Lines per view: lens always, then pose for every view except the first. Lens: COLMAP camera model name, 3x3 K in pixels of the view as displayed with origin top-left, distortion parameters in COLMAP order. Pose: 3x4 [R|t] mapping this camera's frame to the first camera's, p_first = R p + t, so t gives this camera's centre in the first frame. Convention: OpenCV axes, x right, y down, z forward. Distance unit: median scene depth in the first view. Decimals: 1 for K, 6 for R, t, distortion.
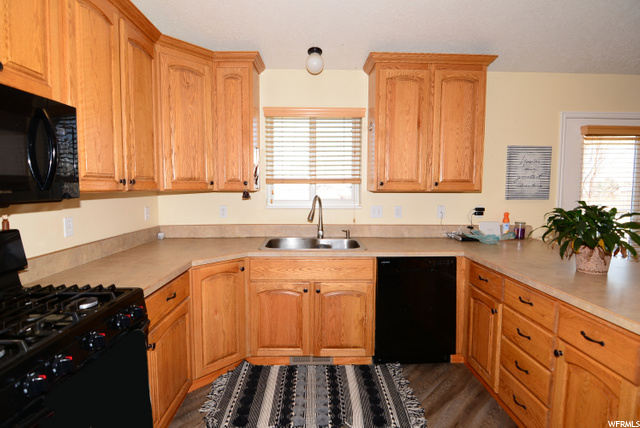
lens RADIAL K [[333.8, 0, 320.0], [0, 333.8, 214.0], [0, 0, 1]] dist [0.001770, 0.000310]
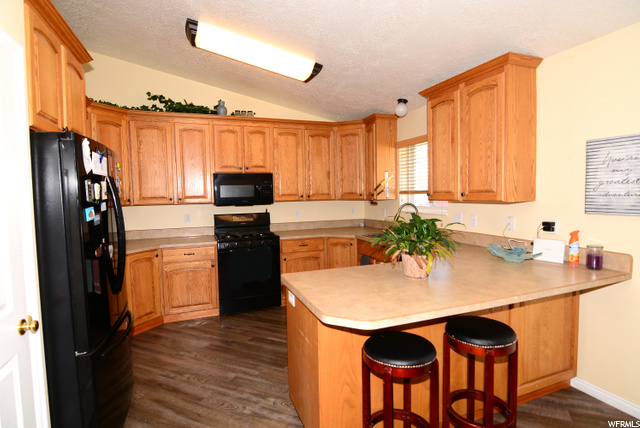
lens RADIAL K [[333.8, 0, 320.0], [0, 333.8, 214.0], [0, 0, 1]] dist [0.001770, 0.000310]
pose [[0.343565, 0.042886, -0.938149, 1.076798], [-0.071568, 0.997247, 0.019379, -0.014850], [0.936398, 0.060483, 0.345689, 0.200769]]
